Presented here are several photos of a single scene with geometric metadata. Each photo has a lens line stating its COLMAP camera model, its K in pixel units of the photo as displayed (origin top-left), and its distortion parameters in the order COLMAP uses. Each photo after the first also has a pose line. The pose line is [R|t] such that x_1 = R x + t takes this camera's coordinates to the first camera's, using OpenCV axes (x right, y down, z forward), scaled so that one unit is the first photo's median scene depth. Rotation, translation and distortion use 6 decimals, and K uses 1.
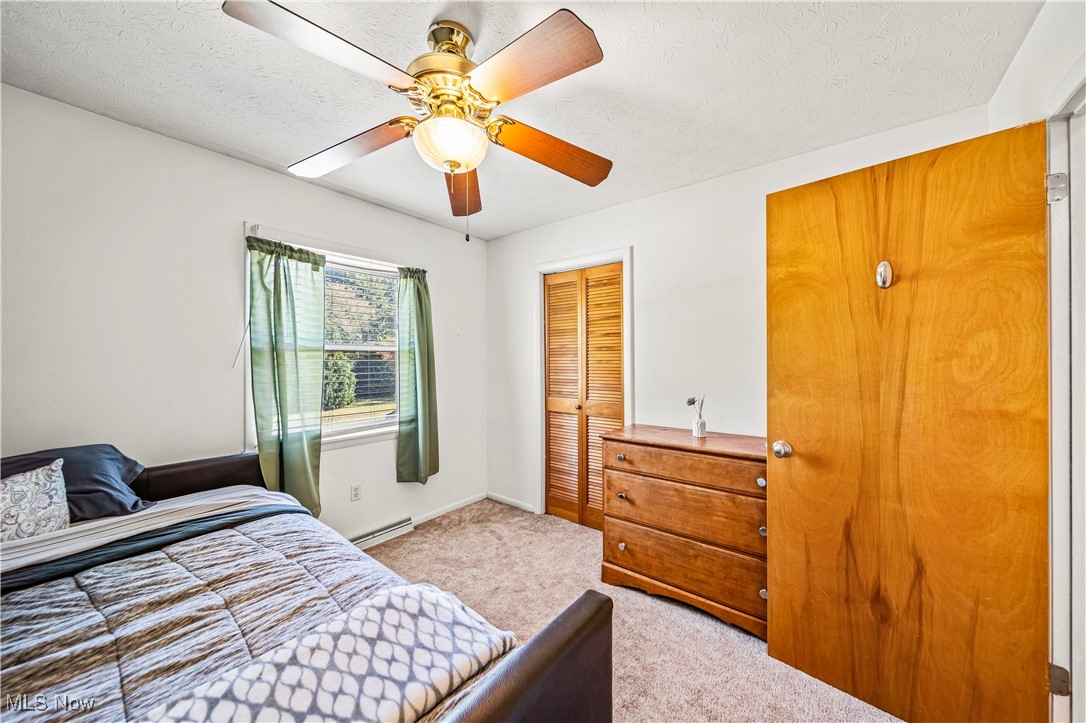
lens RADIAL K [[378.6, 0, 542.5], [0, 378.6, 361.8], [0, 0, 1]] dist [-0.001034, -0.000800]
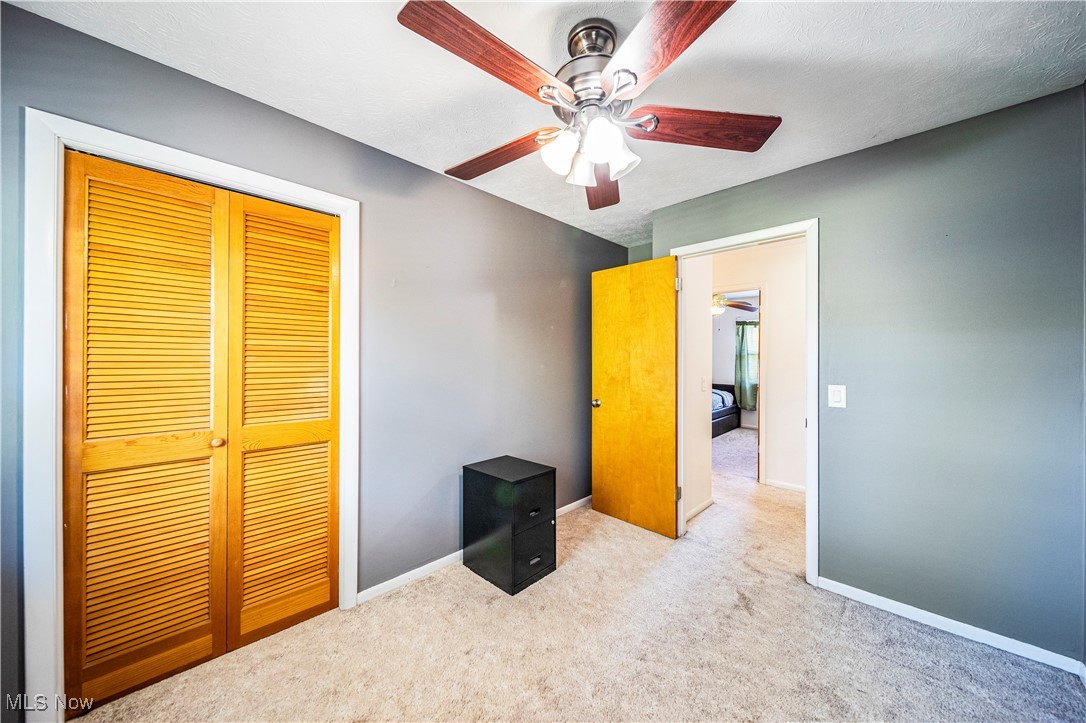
lens RADIAL K [[378.6, 0, 542.5], [0, 378.6, 362.2], [0, 0, 1]] dist [-0.001034, -0.000800]
pose [[-0.085539, 0.014468, -0.996230, 2.644682], [-0.006281, 0.999867, 0.015061, -0.007165], [0.996315, 0.007546, -0.085436, -0.413507]]
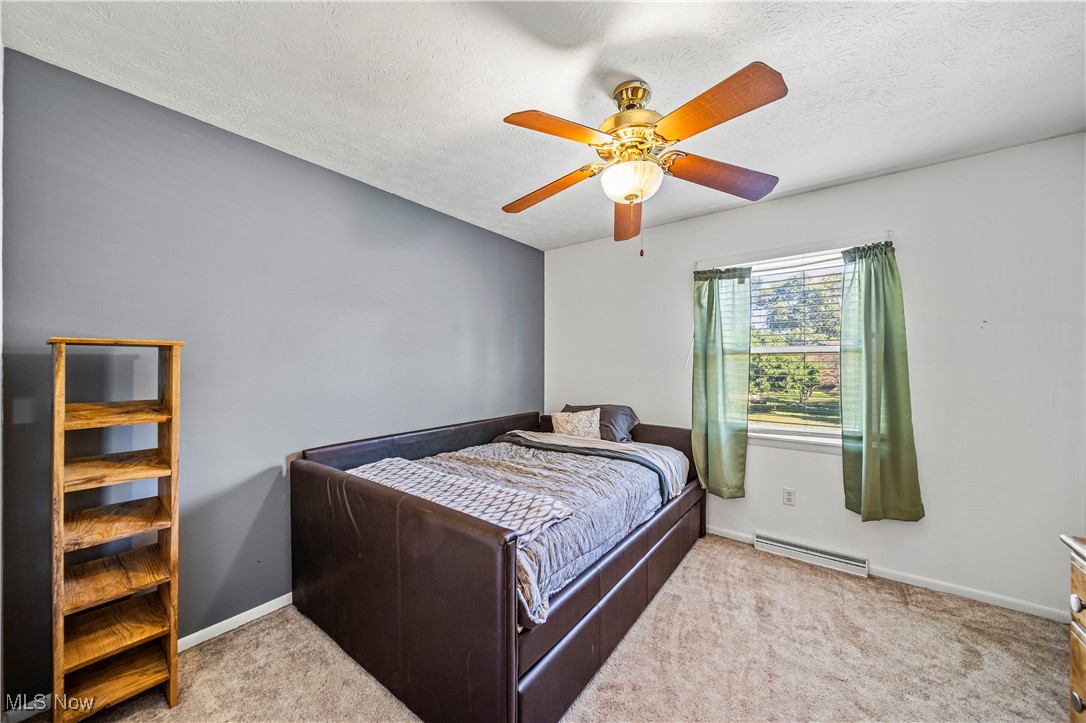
lens RADIAL K [[378.6, 0, 543.9], [0, 378.6, 367.2], [0, 0, 1]] dist [-0.001034, -0.000800]
pose [[0.030751, 0.011074, -0.999466, 0.559809], [-0.005952, 0.999923, 0.010896, 0.002004], [0.999509, 0.005614, 0.030815, 0.402194]]
